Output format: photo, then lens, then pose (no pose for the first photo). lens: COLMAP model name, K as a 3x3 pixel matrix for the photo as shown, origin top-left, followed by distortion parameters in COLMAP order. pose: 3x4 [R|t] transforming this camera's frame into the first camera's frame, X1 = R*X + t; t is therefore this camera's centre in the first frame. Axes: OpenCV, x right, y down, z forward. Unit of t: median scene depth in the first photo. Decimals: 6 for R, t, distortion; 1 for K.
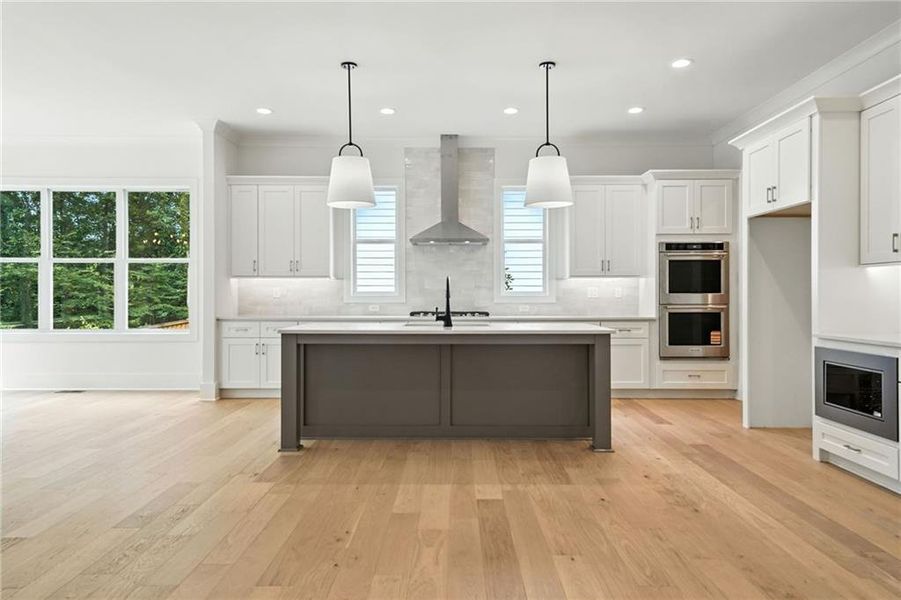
lens RADIAL K [[597.7, 0, 446.4], [0, 597.7, 296.9], [0, 0, 1]] dist [0.018680, -0.001659]
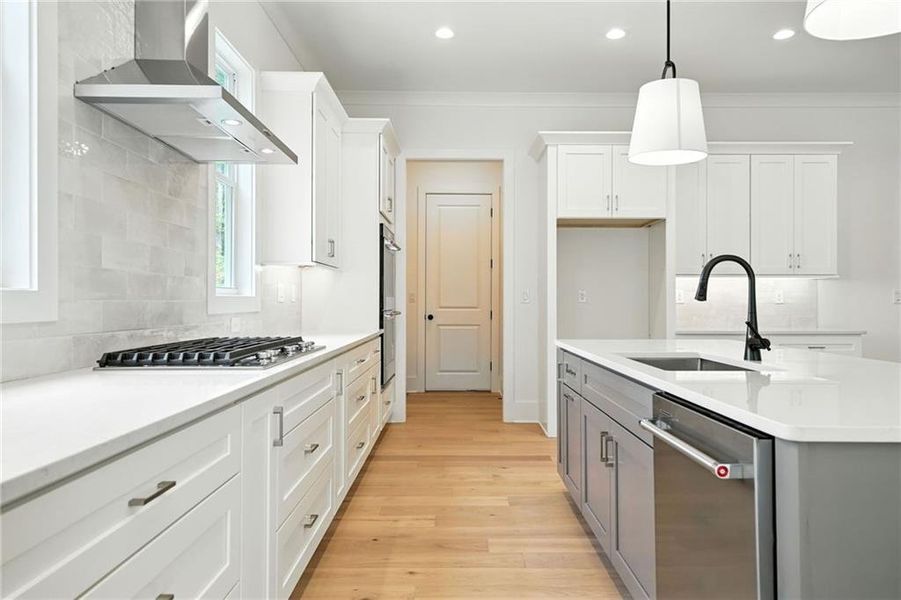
lens RADIAL K [[595.0, 0, 450.5], [0, 595.0, 300.0], [0, 0, 1]] dist [0.006915, -0.000366]
pose [[-0.017106, 0.002565, 0.999850, -0.447049], [0.000636, 0.999997, -0.002555, 0.002009], [-0.999853, 0.000592, -0.017108, 1.183191]]
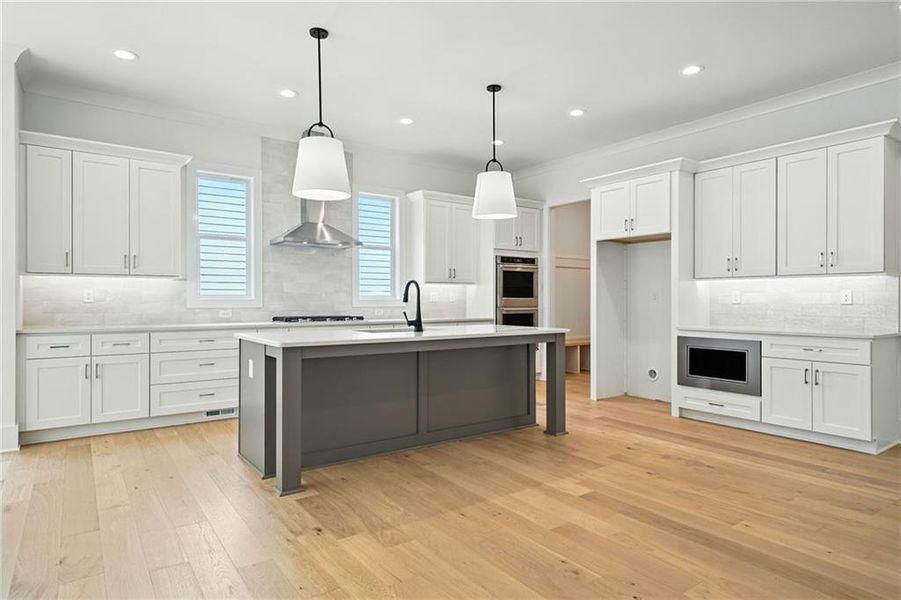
lens RADIAL K [[525.3, 0, 452.8], [0, 525.3, 302.3], [0, 0, 1]] dist [0.005724, 0.001200]
pose [[0.804281, -0.002478, 0.594243, -0.435906], [0.000890, 0.999995, 0.002966, -0.000585], [-0.594248, -0.001856, 0.804280, 0.261879]]
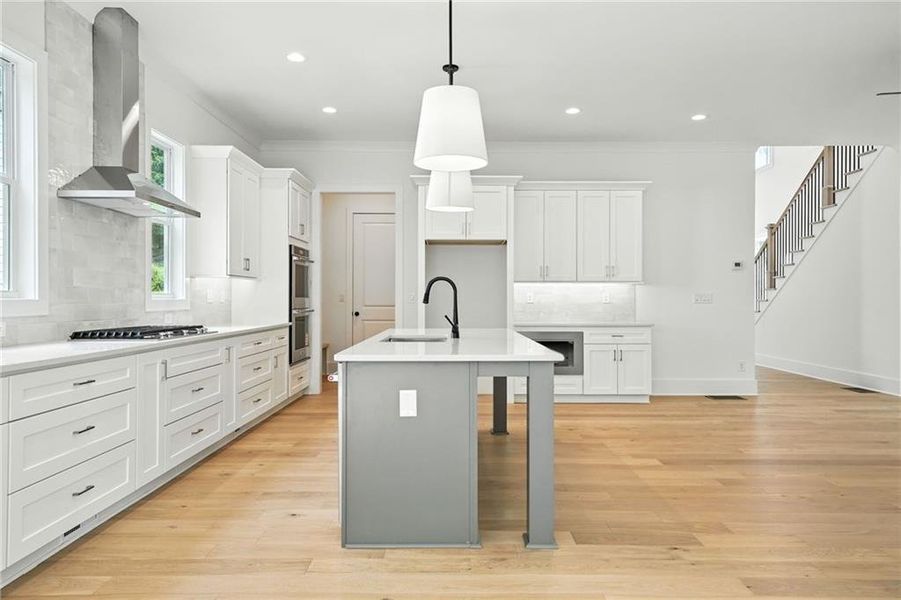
lens RADIAL K [[595.0, 0, 450.5], [0, 595.0, 300.0], [0, 0, 1]] dist [0.006915, -0.000366]
pose [[-0.018669, -0.002518, 0.999823, -0.774974], [0.001032, 0.999996, 0.002537, -0.004995], [-0.999825, 0.001079, -0.018666, 0.966700]]
